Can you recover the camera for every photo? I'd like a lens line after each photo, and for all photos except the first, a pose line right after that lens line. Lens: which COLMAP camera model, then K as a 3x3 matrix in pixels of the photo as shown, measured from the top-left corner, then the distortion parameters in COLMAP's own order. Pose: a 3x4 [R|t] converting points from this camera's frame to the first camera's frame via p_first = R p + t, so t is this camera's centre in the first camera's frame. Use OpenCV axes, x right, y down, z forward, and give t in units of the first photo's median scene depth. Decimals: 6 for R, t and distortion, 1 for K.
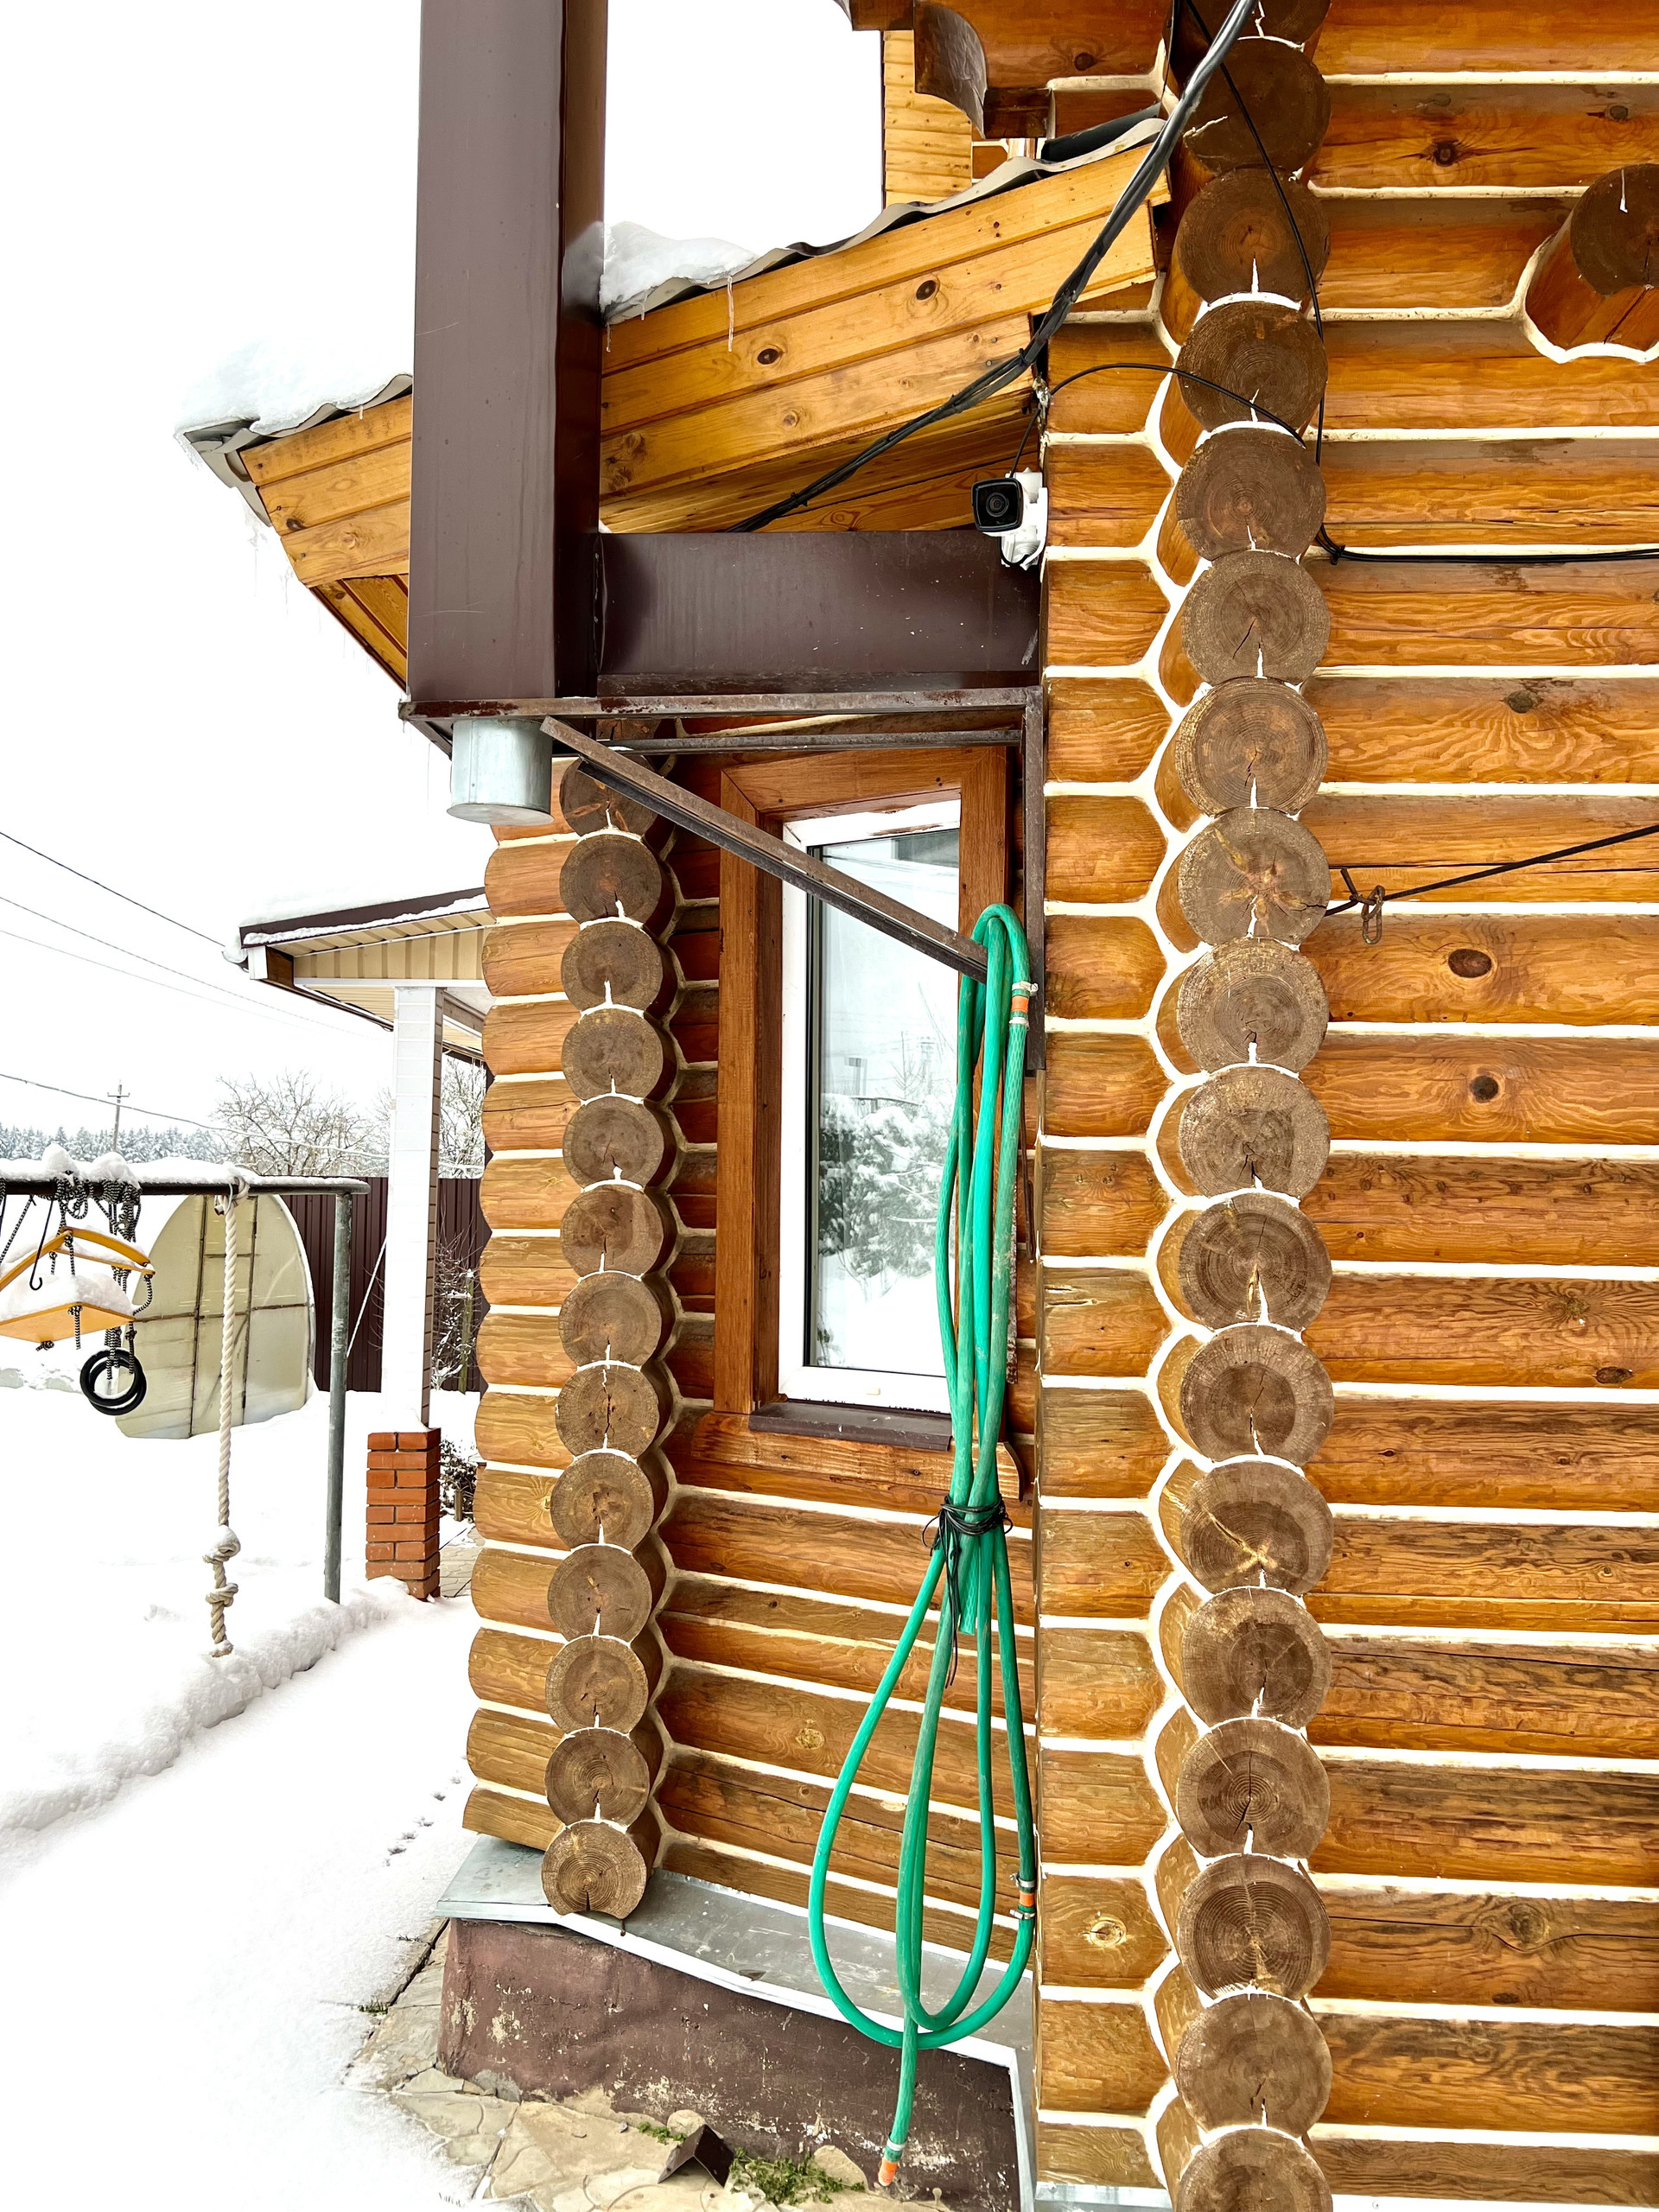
lens RADIAL K [[1659.2, 0, 829.5], [0, 1659.2, 1106.0], [0, 0, 1]] dist [0.053806, -0.151620]
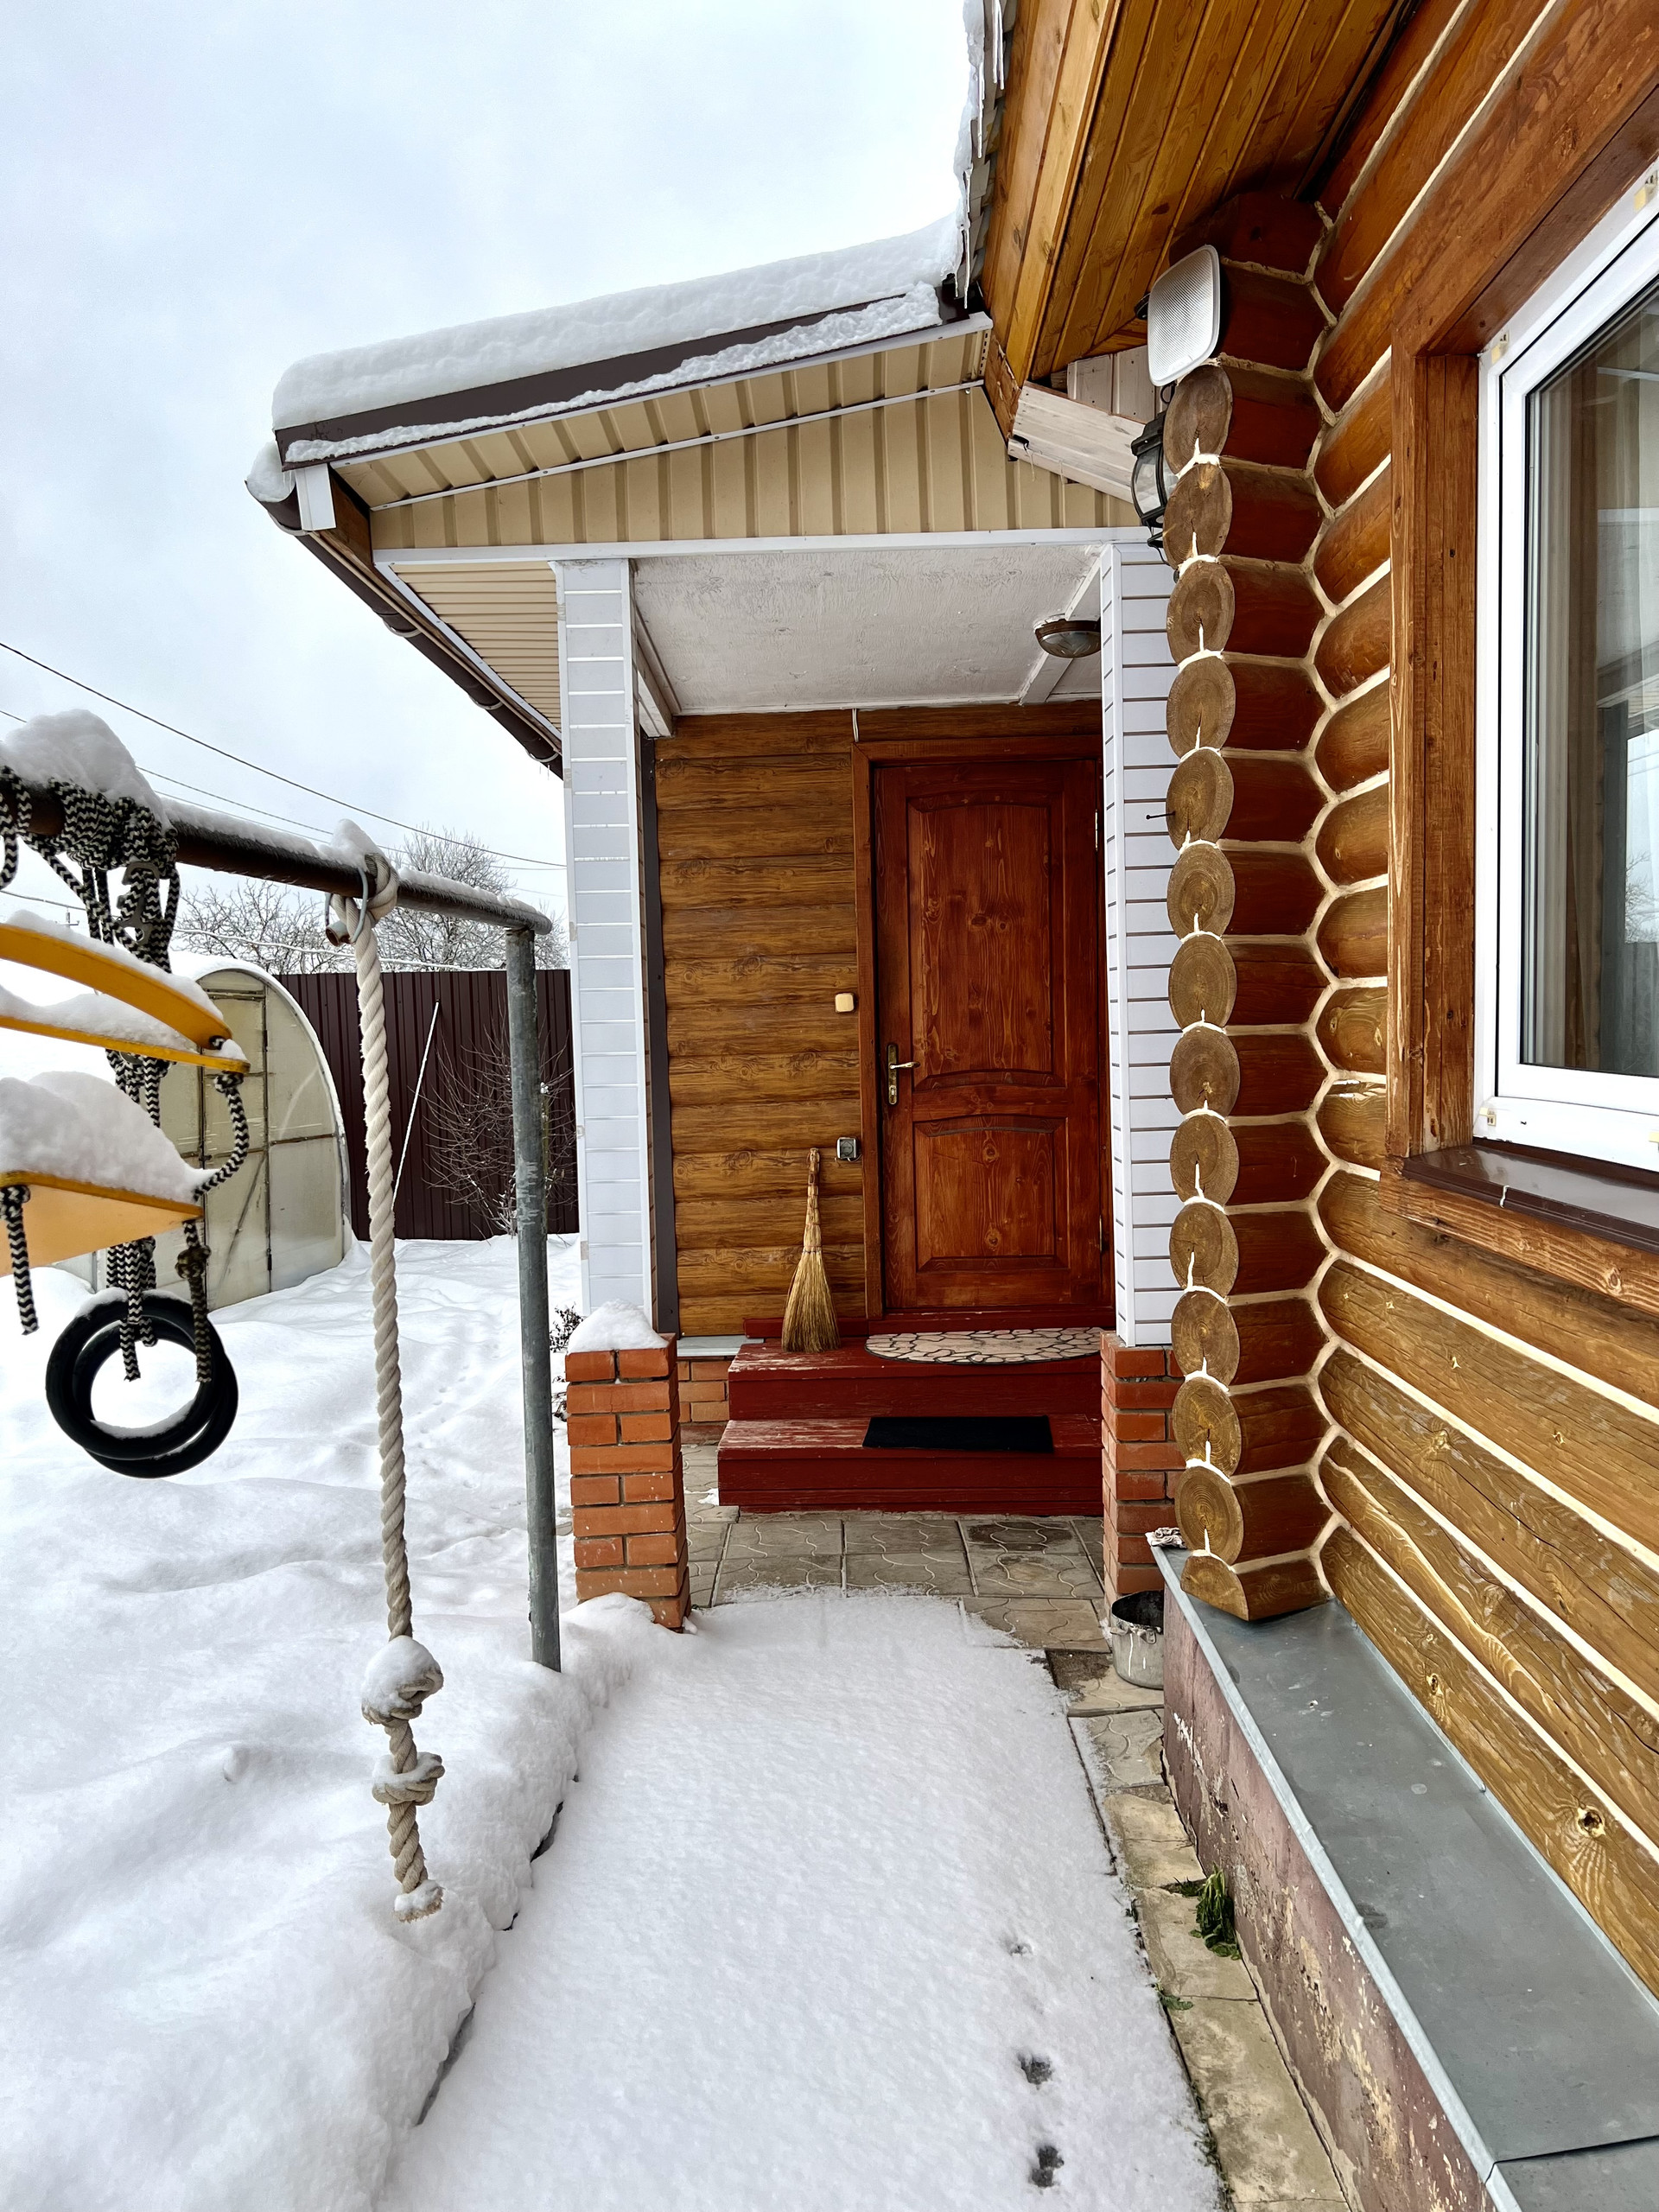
lens RADIAL K [[1659.2, 0, 829.5], [0, 1659.2, 1106.0], [0, 0, 1]] dist [0.053806, -0.151620]
pose [[0.998920, -0.042182, 0.019503, -0.251237], [0.039648, 0.992474, 0.115862, 0.063342], [-0.024243, -0.114963, 0.993074, 0.569101]]
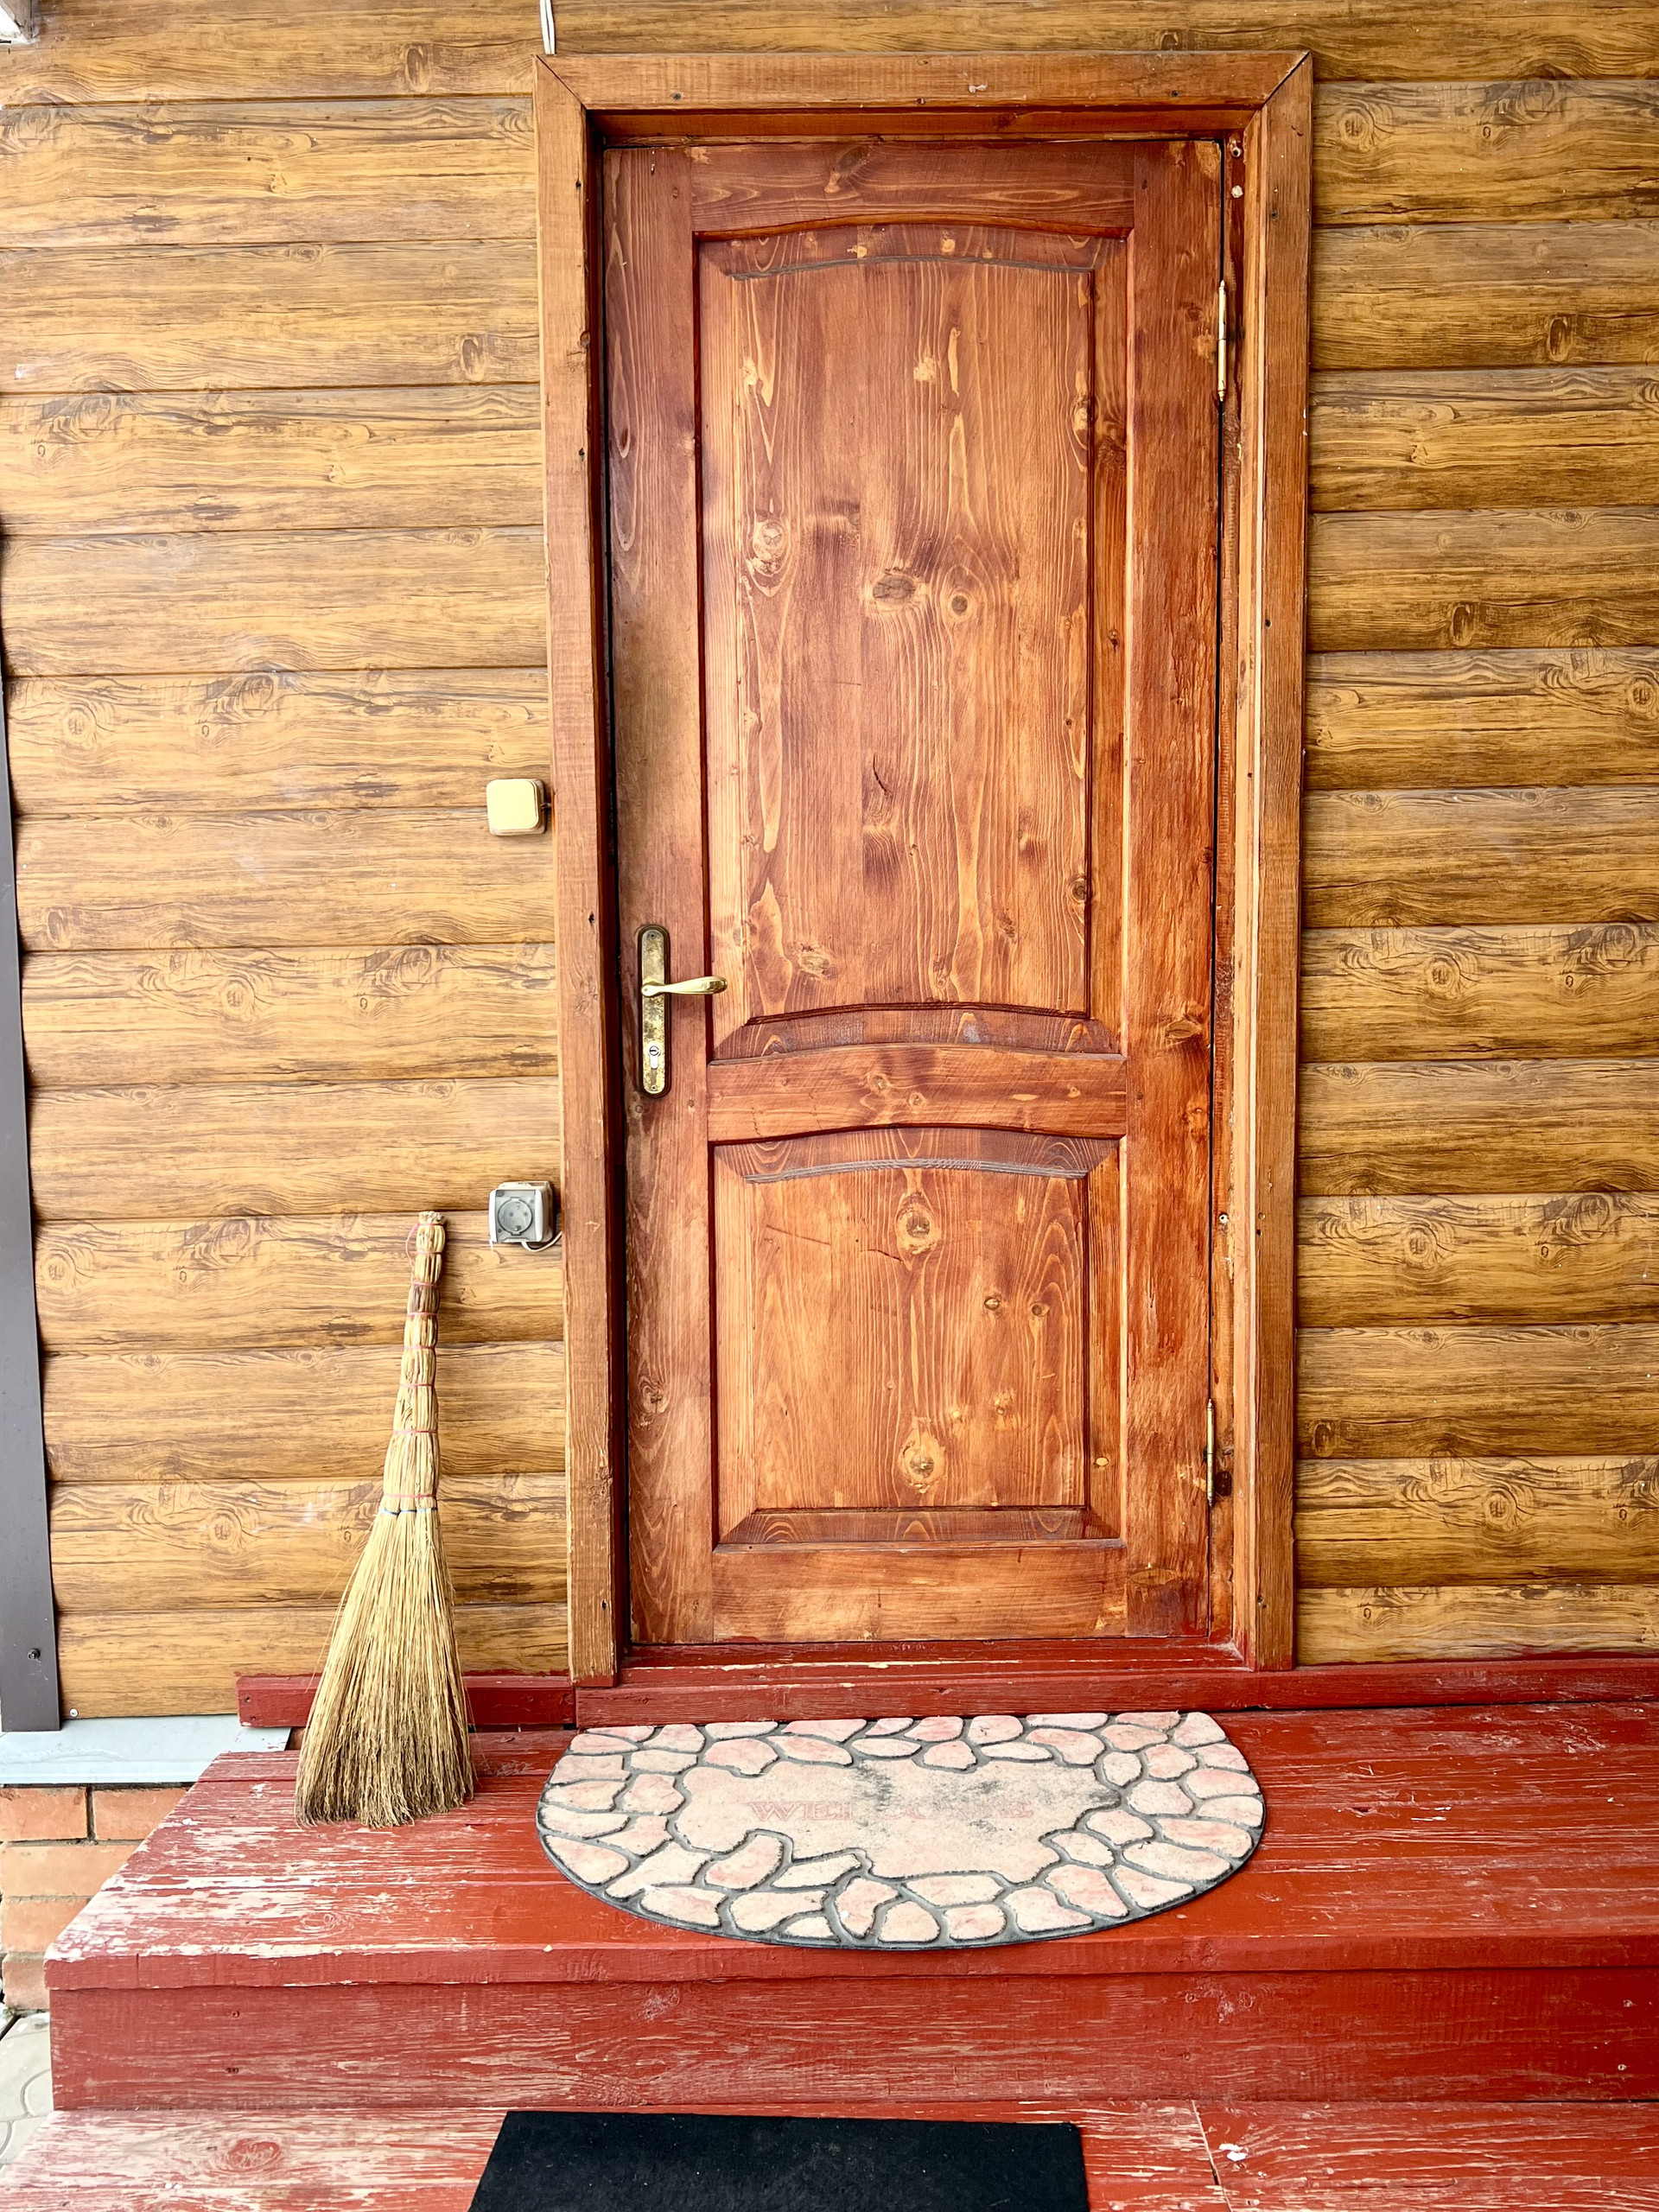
lens RADIAL K [[1659.2, 0, 829.5], [0, 1659.2, 1106.0], [0, 0, 1]] dist [0.053806, -0.151620]
pose [[0.998518, -0.027824, 0.046777, -0.164229], [0.022063, 0.992593, 0.119463, 0.146769], [-0.049755, -0.118254, 0.991736, 1.256012]]
